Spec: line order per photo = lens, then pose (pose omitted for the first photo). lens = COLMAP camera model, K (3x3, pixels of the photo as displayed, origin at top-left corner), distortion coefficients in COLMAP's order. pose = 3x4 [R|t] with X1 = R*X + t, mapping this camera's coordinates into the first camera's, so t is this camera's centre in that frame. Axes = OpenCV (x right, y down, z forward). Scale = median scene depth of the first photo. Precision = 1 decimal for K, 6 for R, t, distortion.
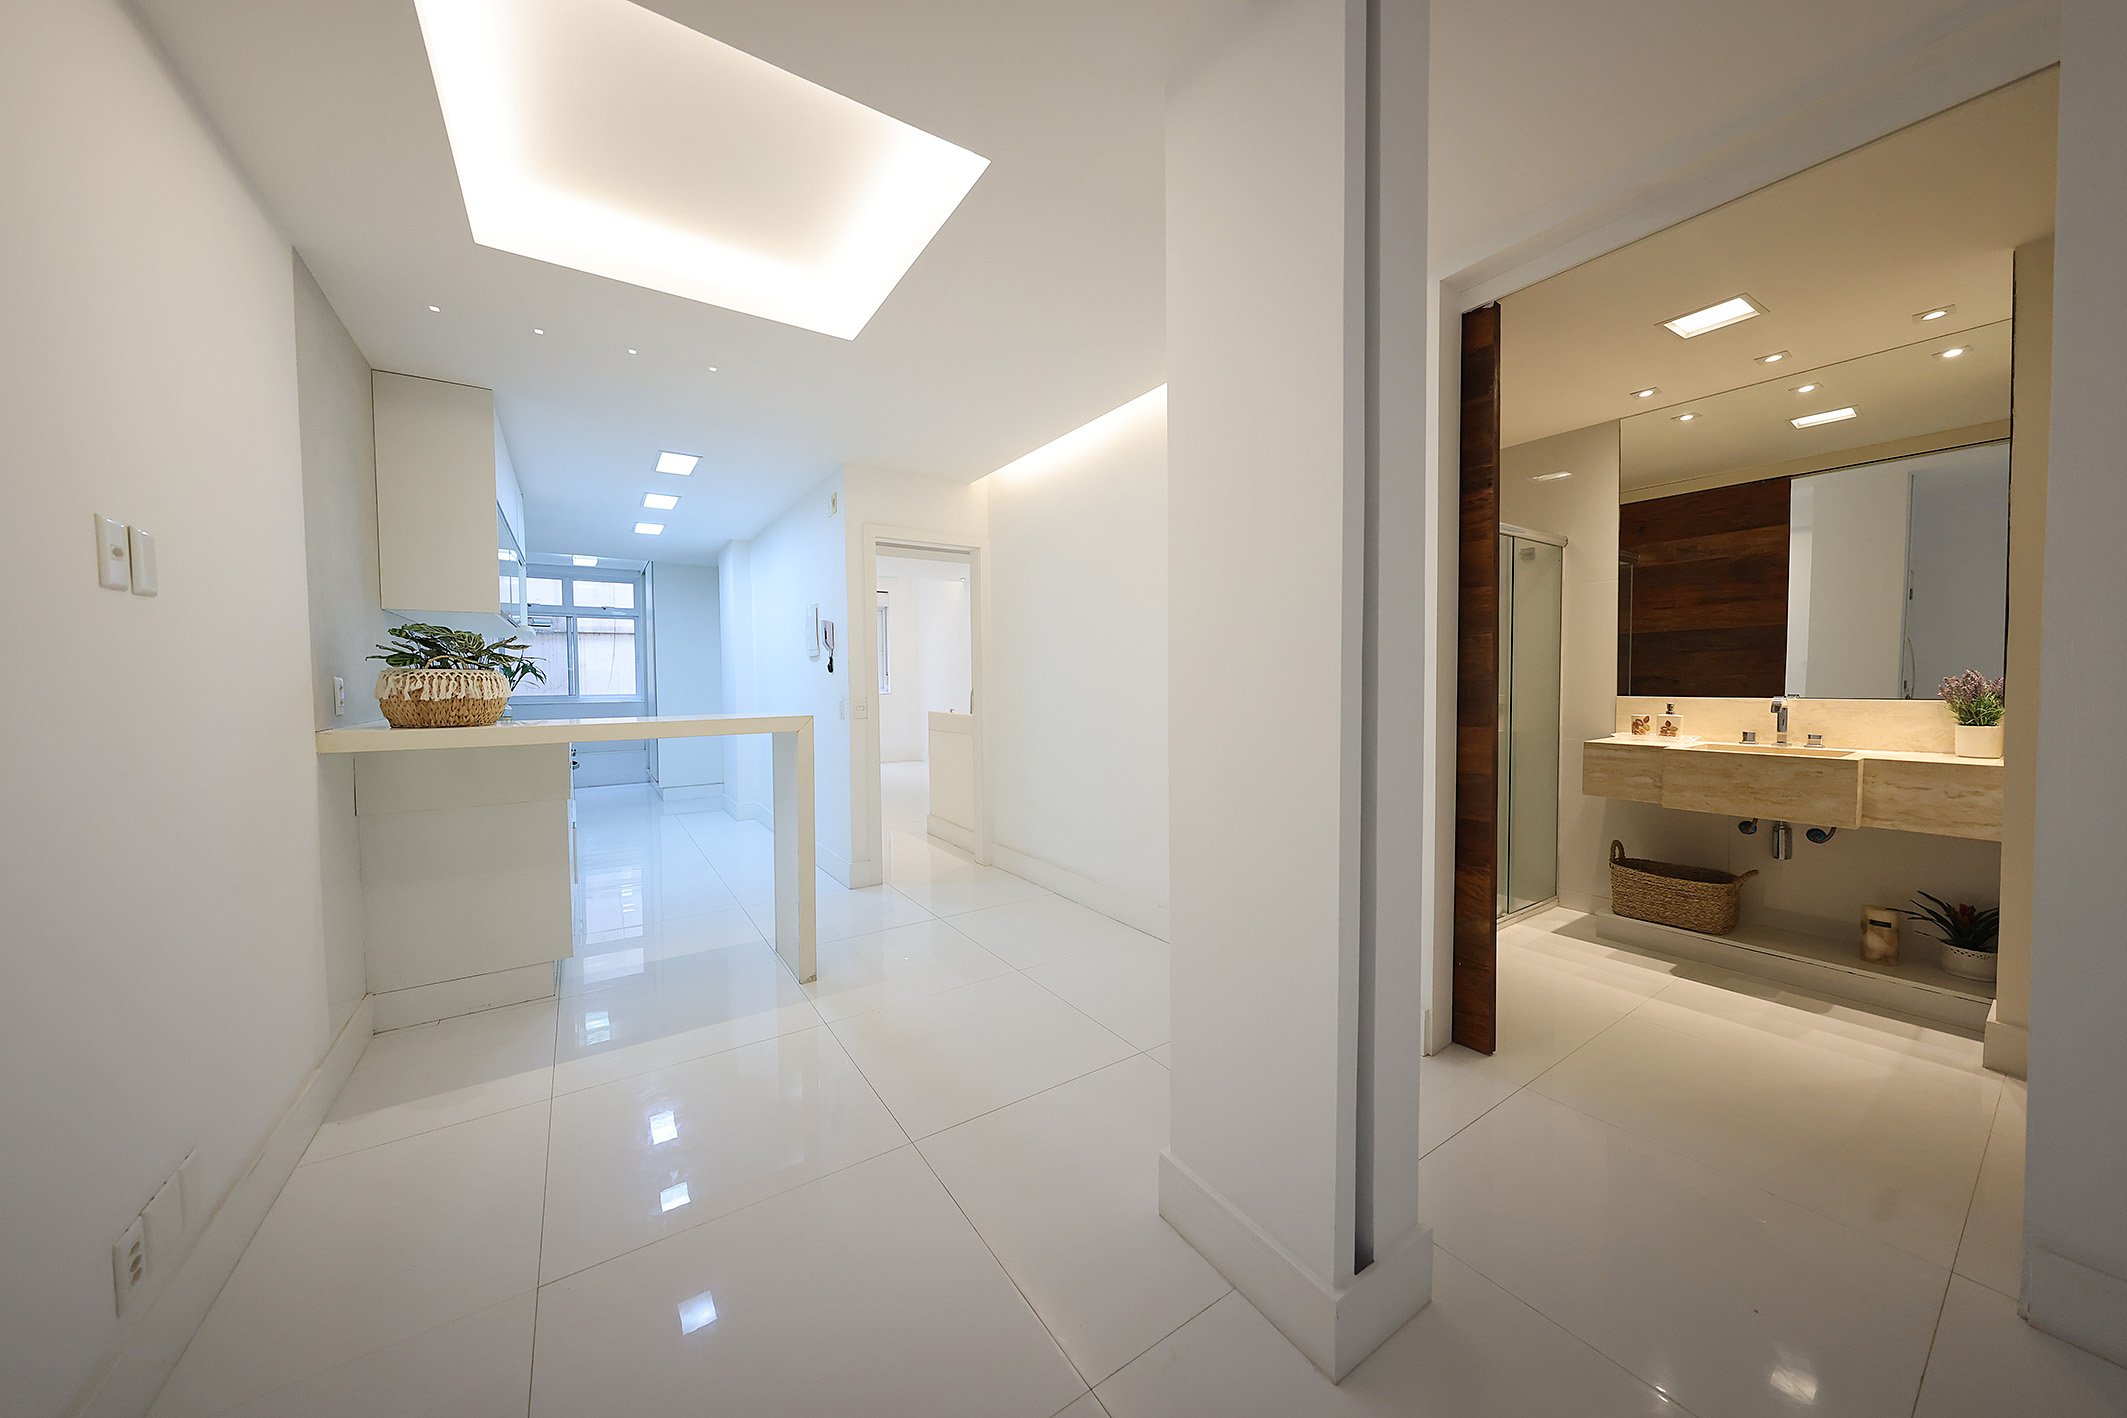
lens RADIAL K [[716.9, 0, 1063.7], [0, 716.9, 707.3], [0, 0, 1]] dist [0.000644, -0.000038]
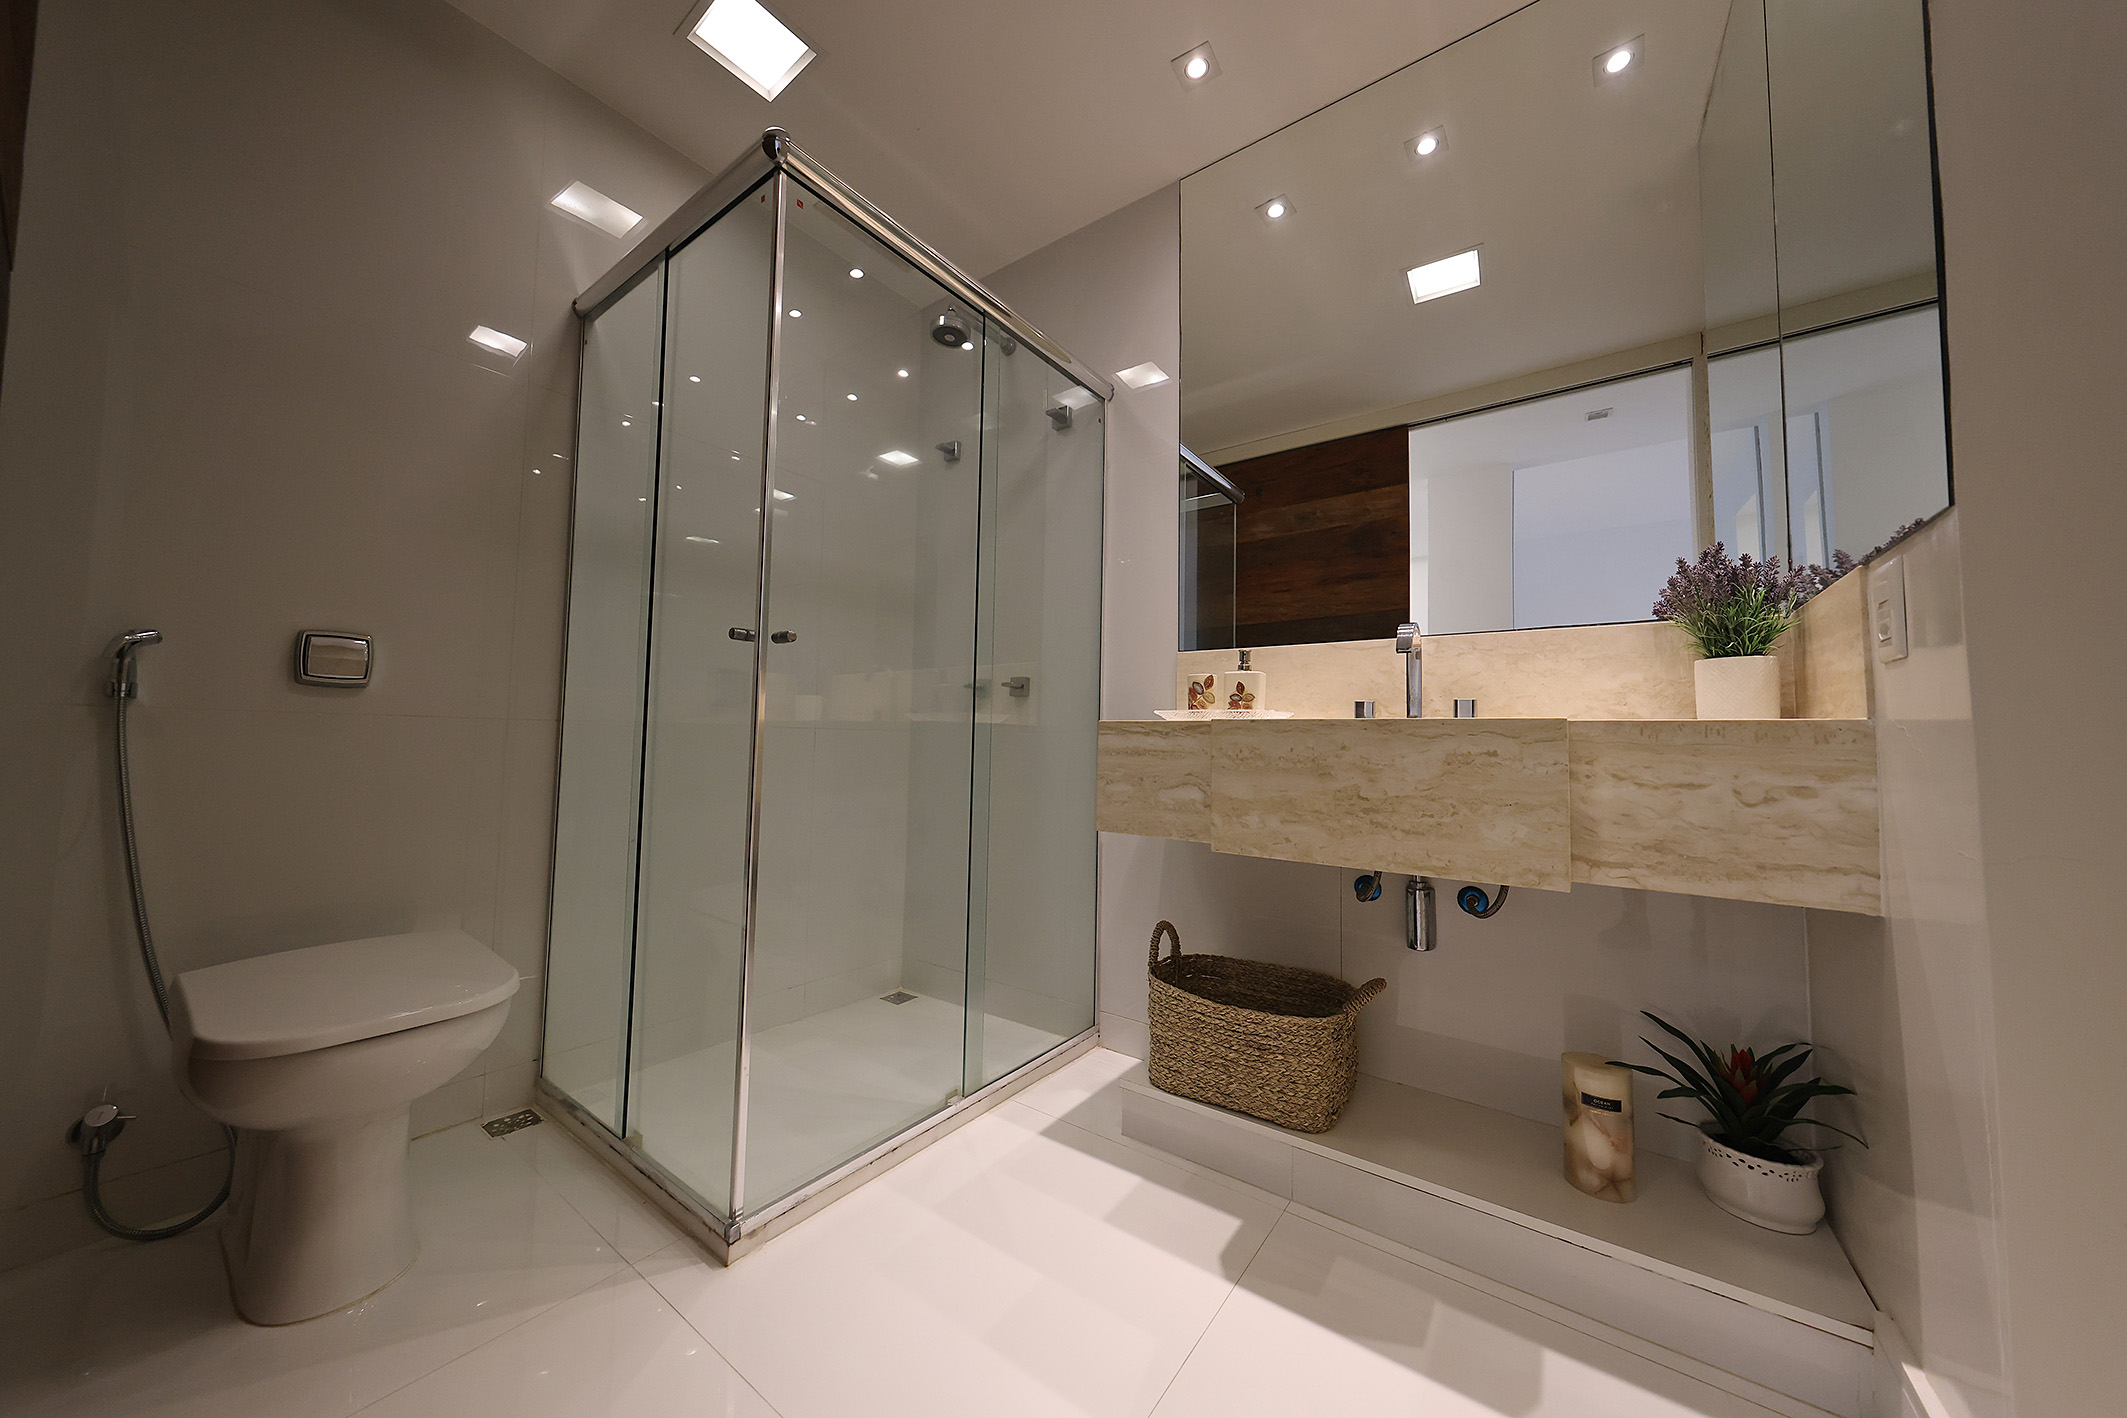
lens RADIAL K [[716.9, 0, 1069.3], [0, 716.9, 703.5], [0, 0, 1]] dist [0.000644, -0.000038]
pose [[0.938944, 0.047172, 0.340821, 0.623676], [-0.014988, 0.995225, -0.096453, 0.096314], [-0.343744, 0.085456, 0.935167, 0.634729]]
